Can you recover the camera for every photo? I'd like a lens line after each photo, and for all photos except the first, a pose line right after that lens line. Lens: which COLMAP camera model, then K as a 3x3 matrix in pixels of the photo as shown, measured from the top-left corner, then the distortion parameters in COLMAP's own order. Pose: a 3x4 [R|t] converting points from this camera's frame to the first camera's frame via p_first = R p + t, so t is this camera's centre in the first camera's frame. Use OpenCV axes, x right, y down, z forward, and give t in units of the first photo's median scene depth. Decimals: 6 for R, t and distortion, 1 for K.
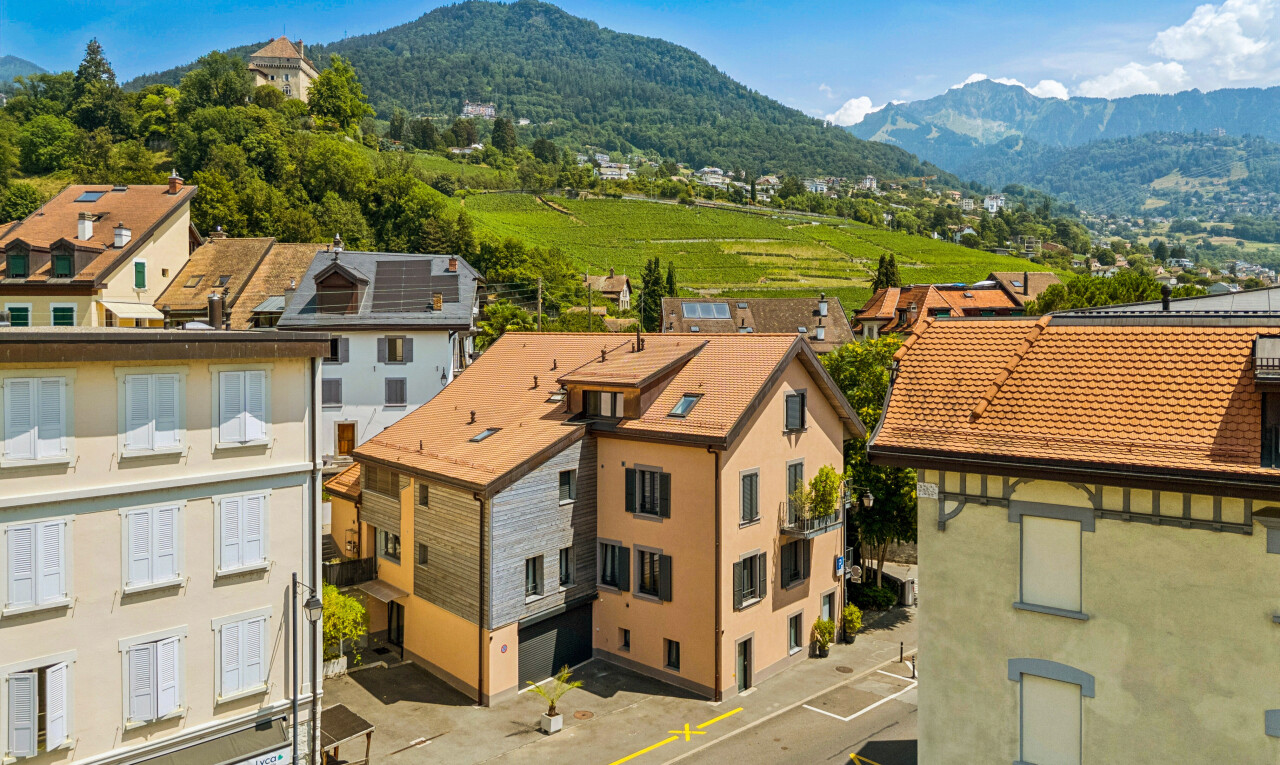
lens RADIAL K [[888.2, 0, 636.8], [0, 888.2, 355.1], [0, 0, 1]] dist [0.026990, -0.002378]
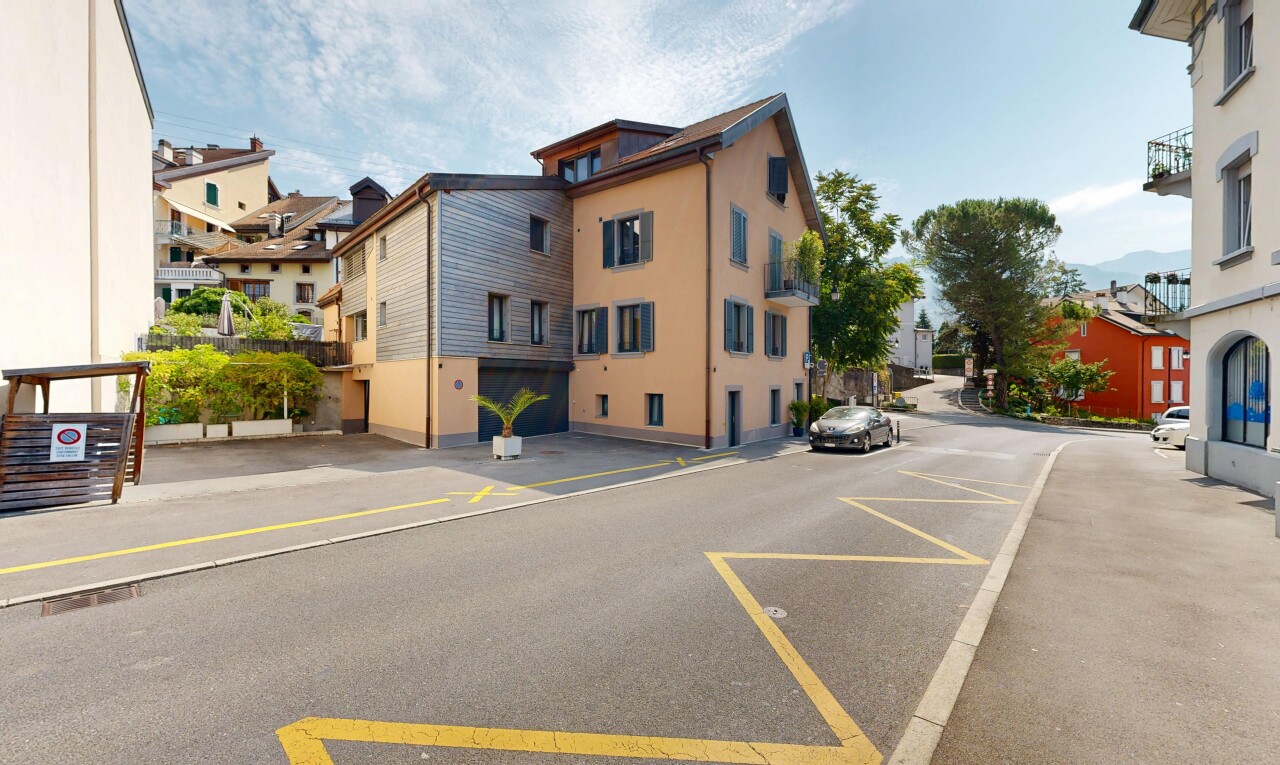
lens RADIAL K [[500.1, 0, 639.2], [0, 500.1, 381.5], [0, 0, 1]] dist [0.003021, 0.000020]
pose [[0.998483, -0.000238, 0.055067, -0.003939], [0.000558, 0.999983, -0.005798, 0.298211], [-0.055065, 0.005820, 0.998466, 0.470640]]
